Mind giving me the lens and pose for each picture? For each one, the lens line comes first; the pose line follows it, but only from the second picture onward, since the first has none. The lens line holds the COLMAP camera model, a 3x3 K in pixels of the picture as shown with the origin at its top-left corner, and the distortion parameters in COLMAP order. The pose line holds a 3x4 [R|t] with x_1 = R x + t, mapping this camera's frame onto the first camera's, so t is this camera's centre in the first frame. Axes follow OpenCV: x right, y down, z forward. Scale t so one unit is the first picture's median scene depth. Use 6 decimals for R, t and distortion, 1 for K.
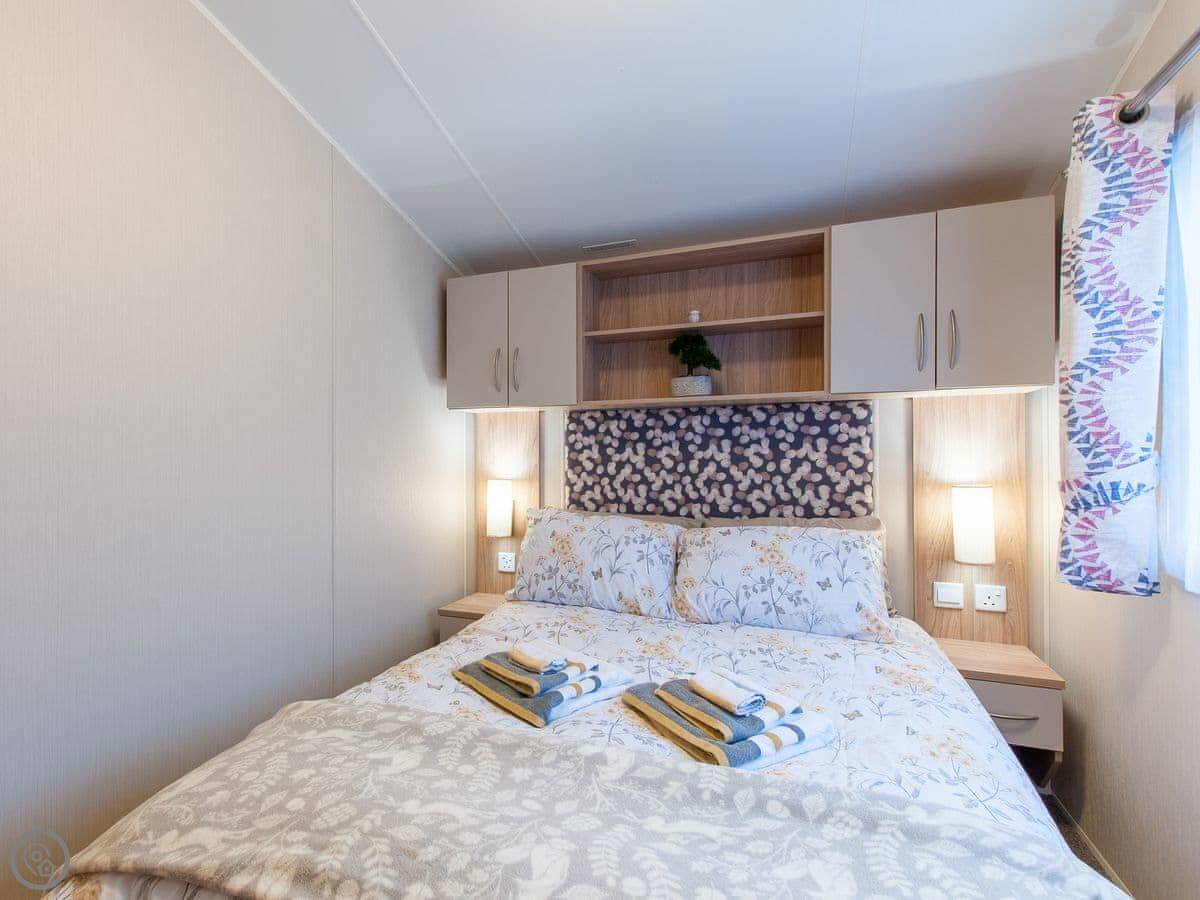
lens RADIAL K [[598.2, 0, 604.1], [0, 598.2, 452.4], [0, 0, 1]] dist [0.004656, 0.000412]
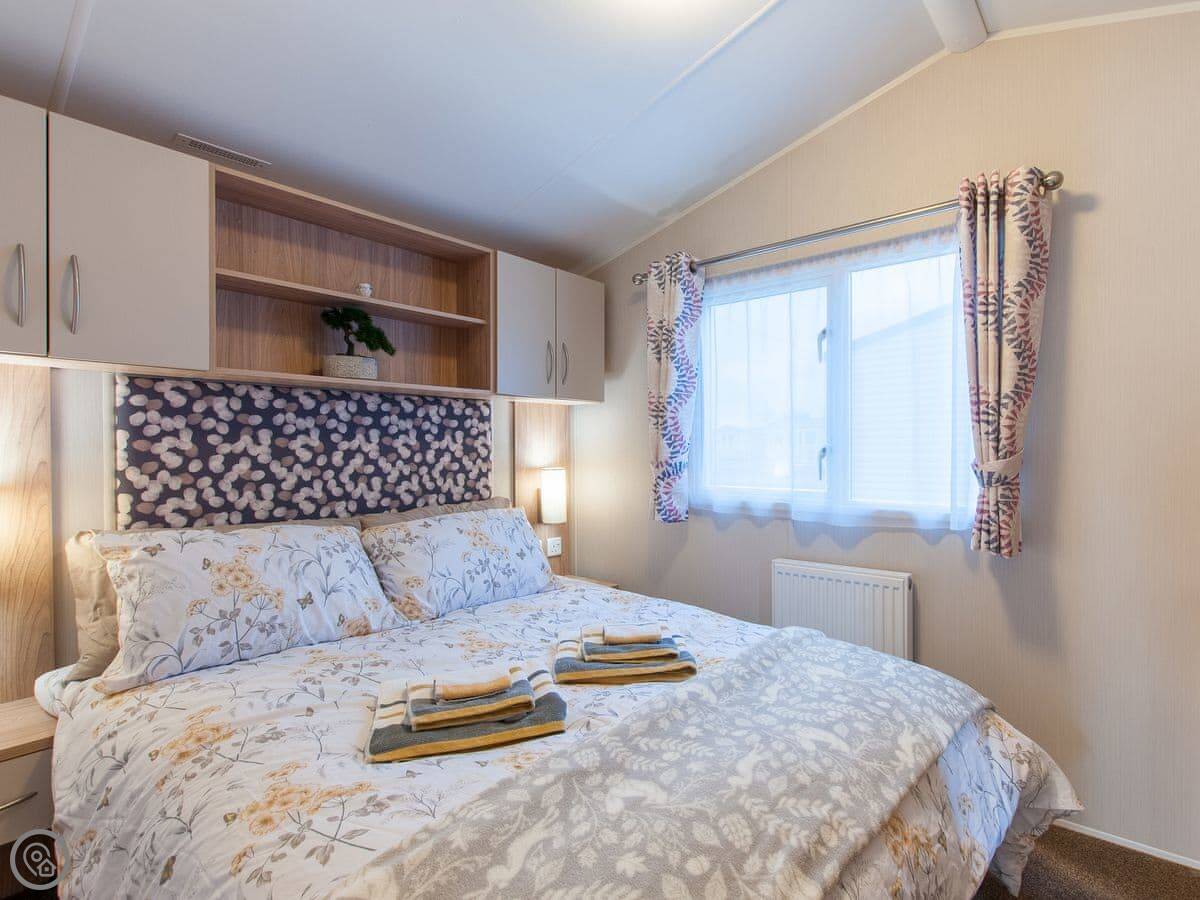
lens RADIAL K [[598.2, 0, 604.1], [0, 598.2, 452.4], [0, 0, 1]] dist [0.004656, 0.000412]
pose [[0.322675, -0.004684, 0.946498, -0.579828], [-0.006383, 0.999954, 0.007124, 0.005929], [-0.946488, -0.008340, 0.322630, 0.374509]]
